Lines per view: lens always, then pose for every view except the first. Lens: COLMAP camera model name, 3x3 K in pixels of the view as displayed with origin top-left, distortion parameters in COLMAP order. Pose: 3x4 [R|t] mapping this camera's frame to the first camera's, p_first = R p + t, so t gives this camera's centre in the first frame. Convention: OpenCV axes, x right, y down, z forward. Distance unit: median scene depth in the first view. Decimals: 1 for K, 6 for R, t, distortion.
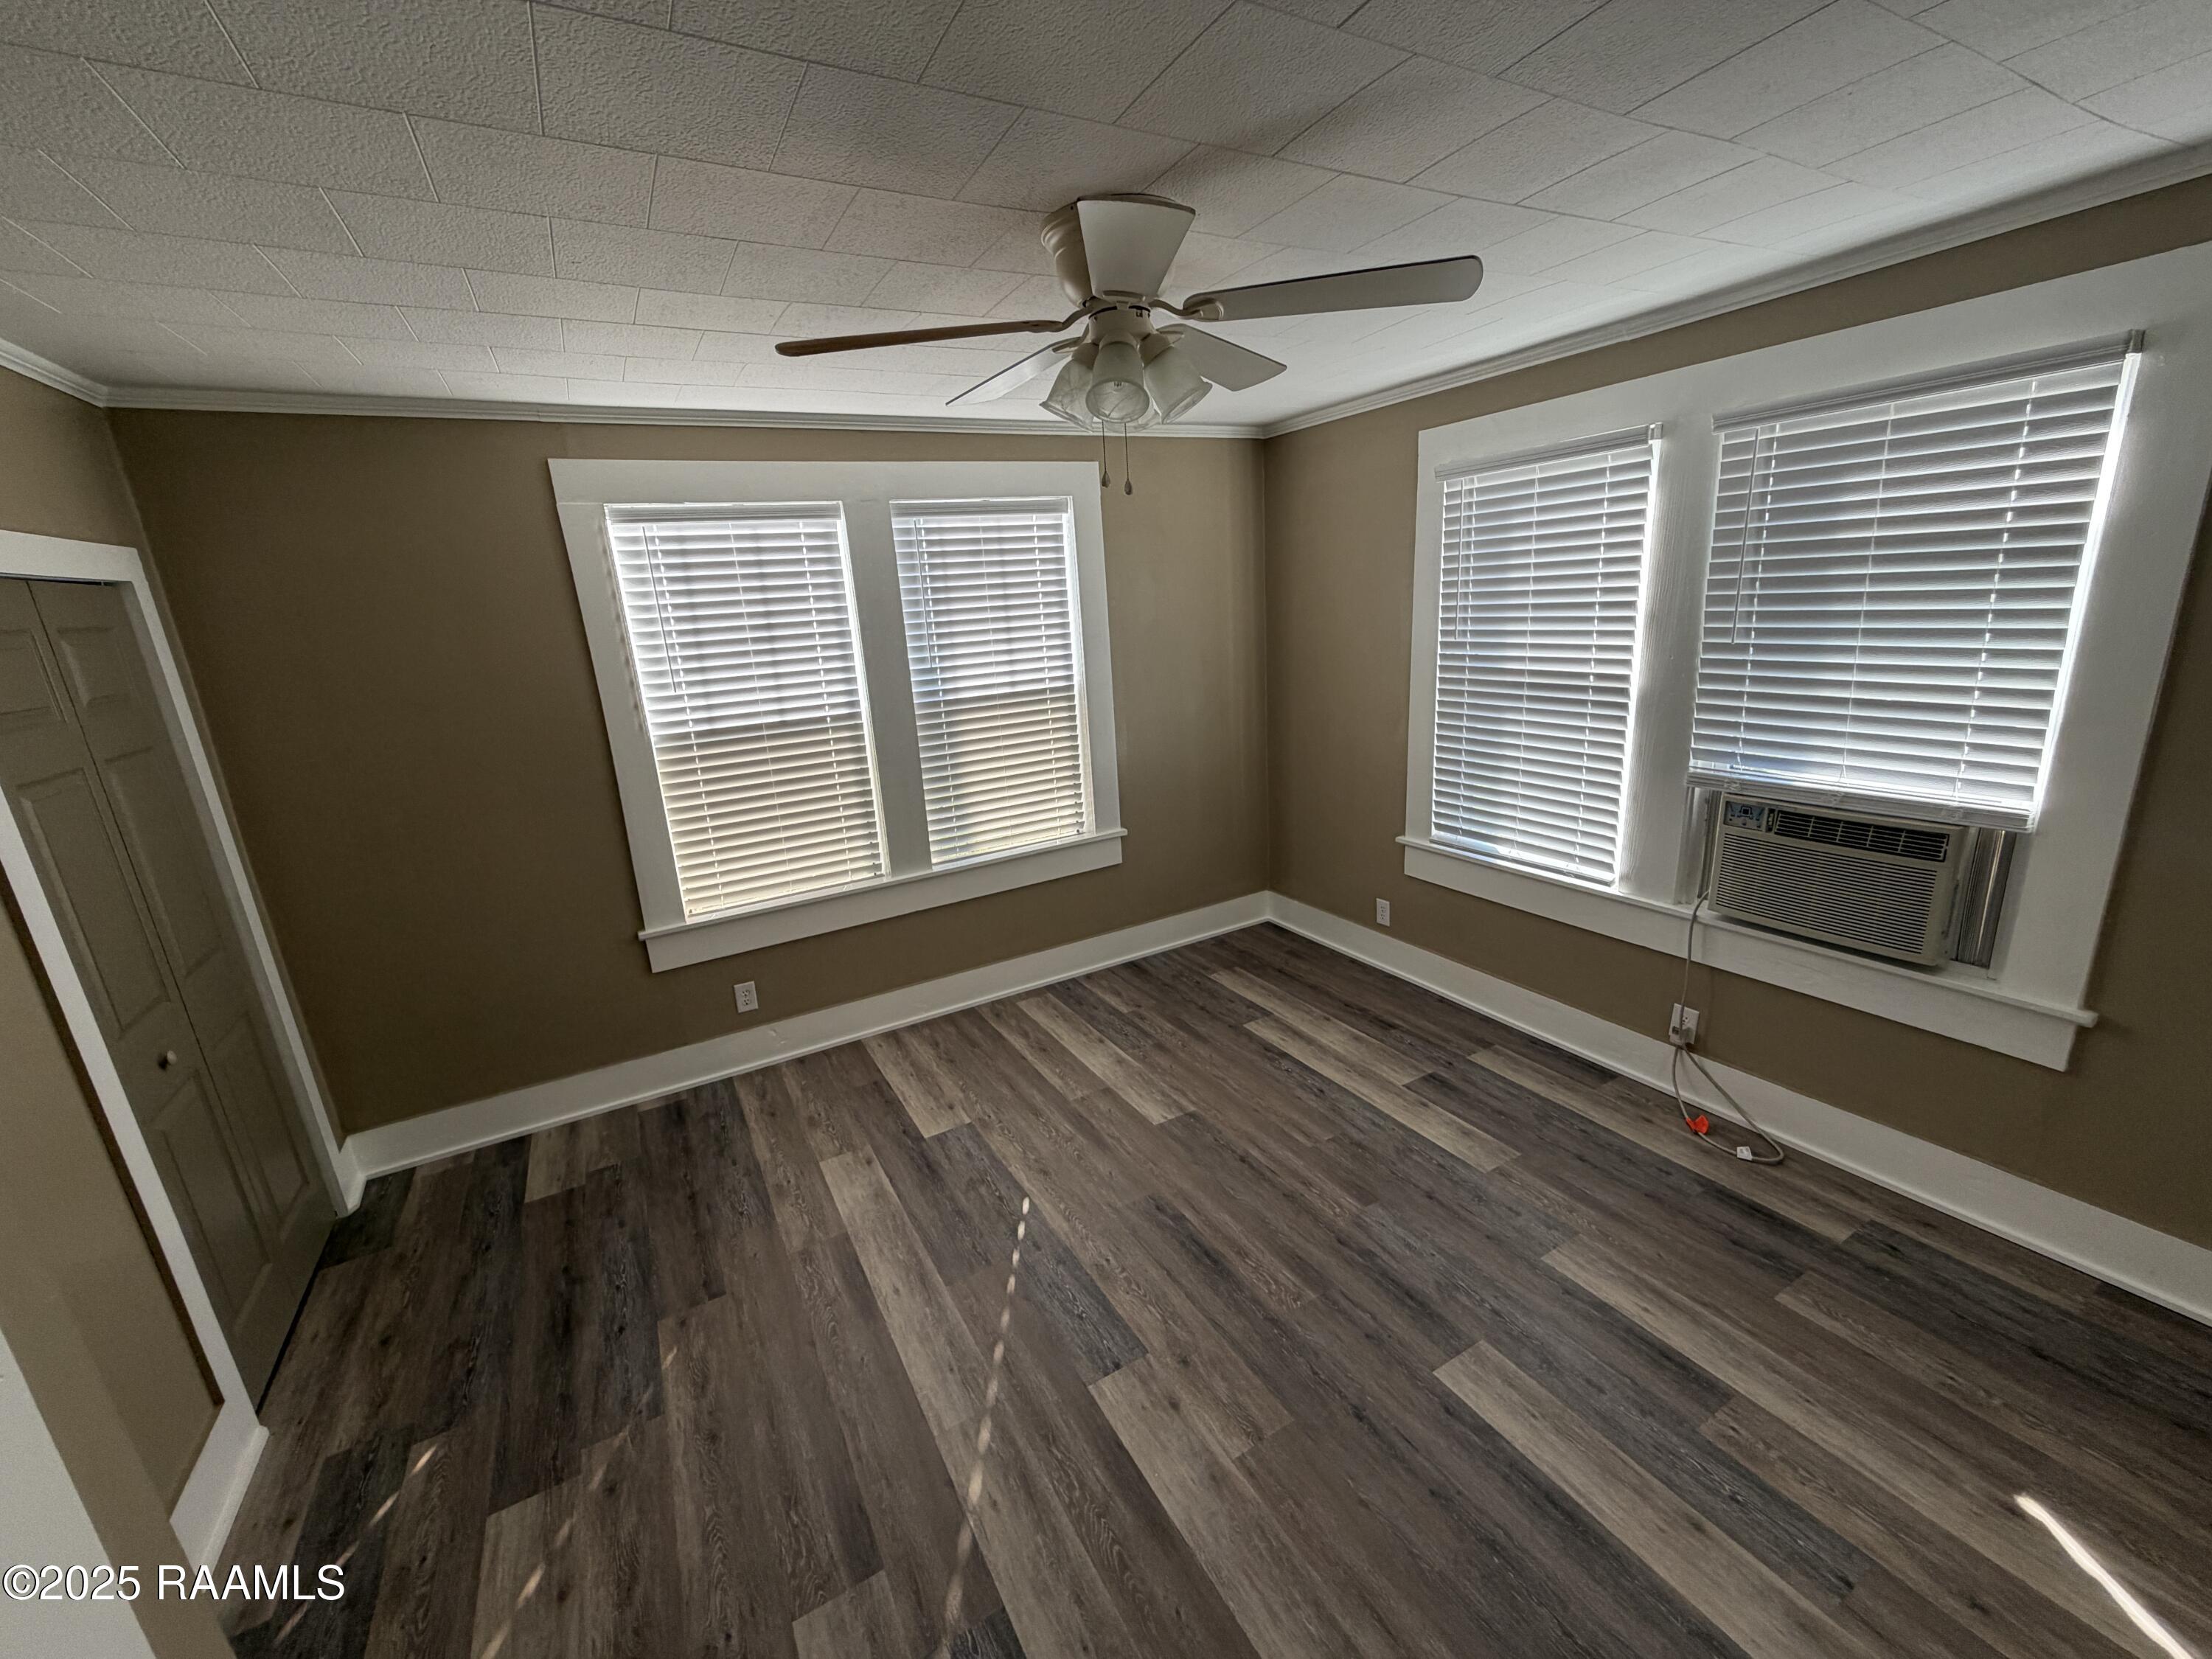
lens RADIAL K [[880.7, 0, 1102.5], [0, 880.7, 825.3], [0, 0, 1]] dist [-0.001231, -0.000274]
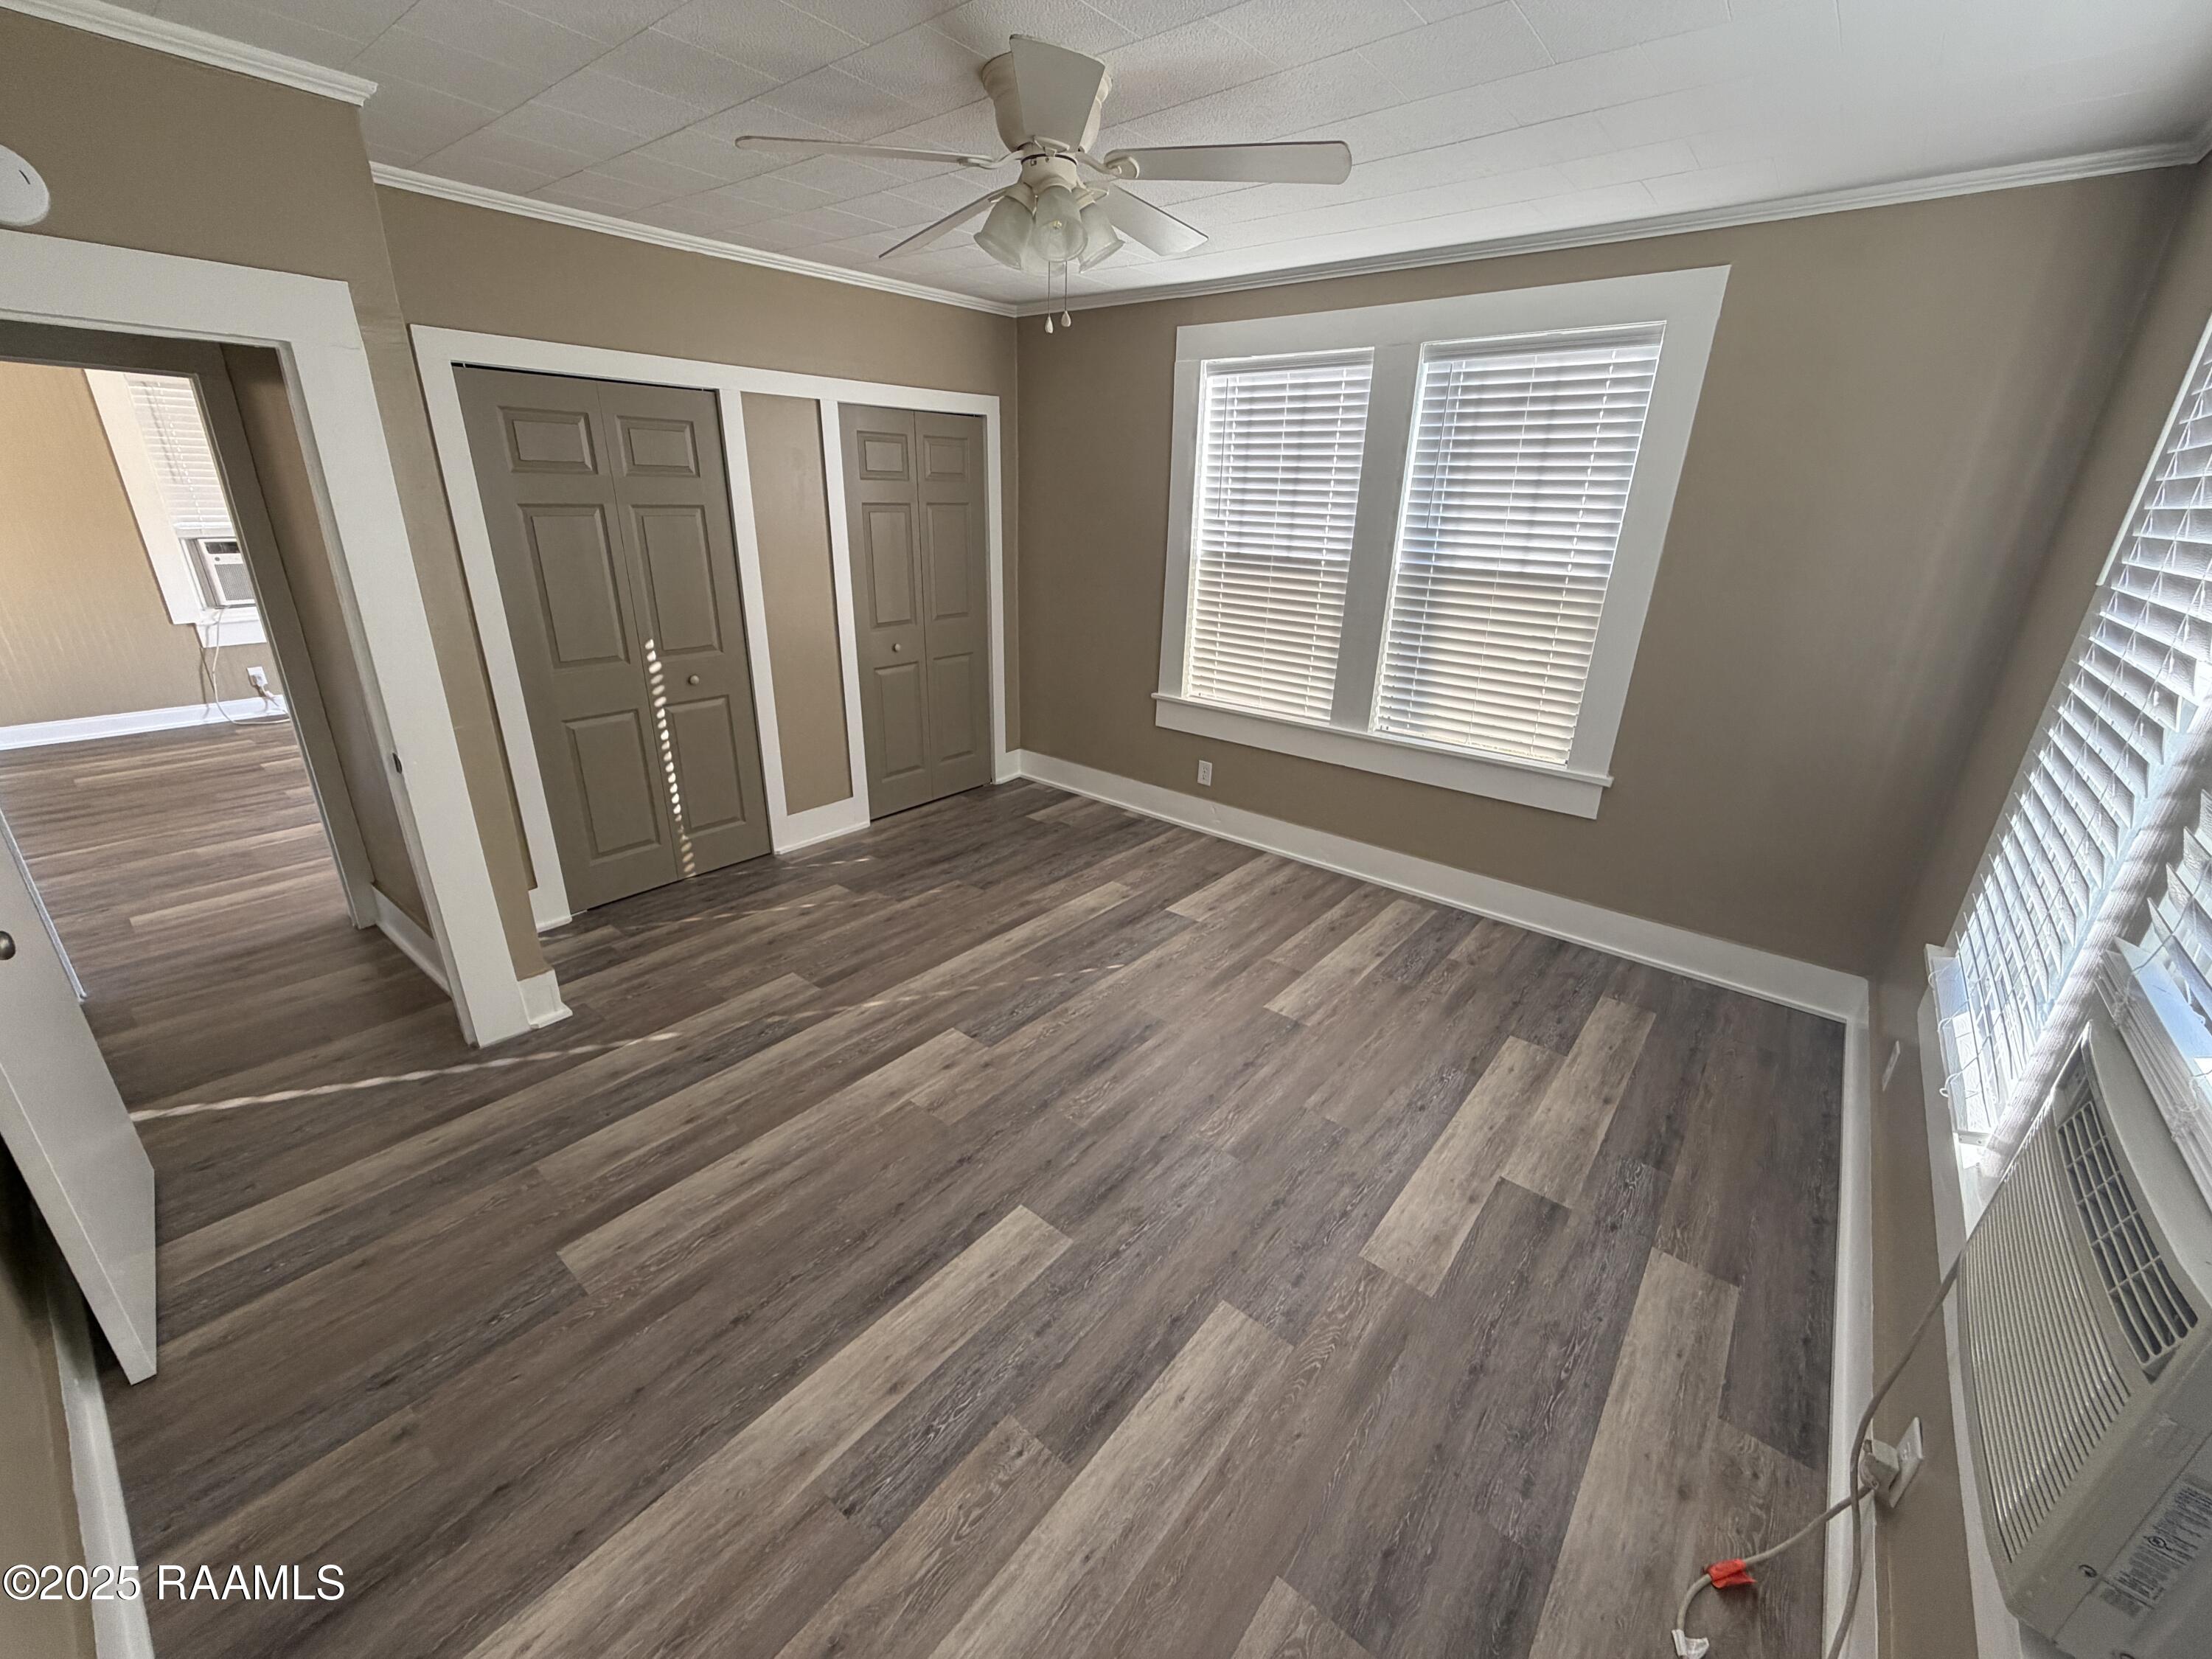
lens RADIAL K [[880.7, 0, 1095.0], [0, 880.7, 825.9], [0, 0, 1]] dist [-0.001231, -0.000274]
pose [[0.359851, 0.400280, -0.842783, 0.673932], [-0.285185, 0.907252, 0.309132, -0.086899], [0.888356, 0.129107, 0.440630, 0.333906]]
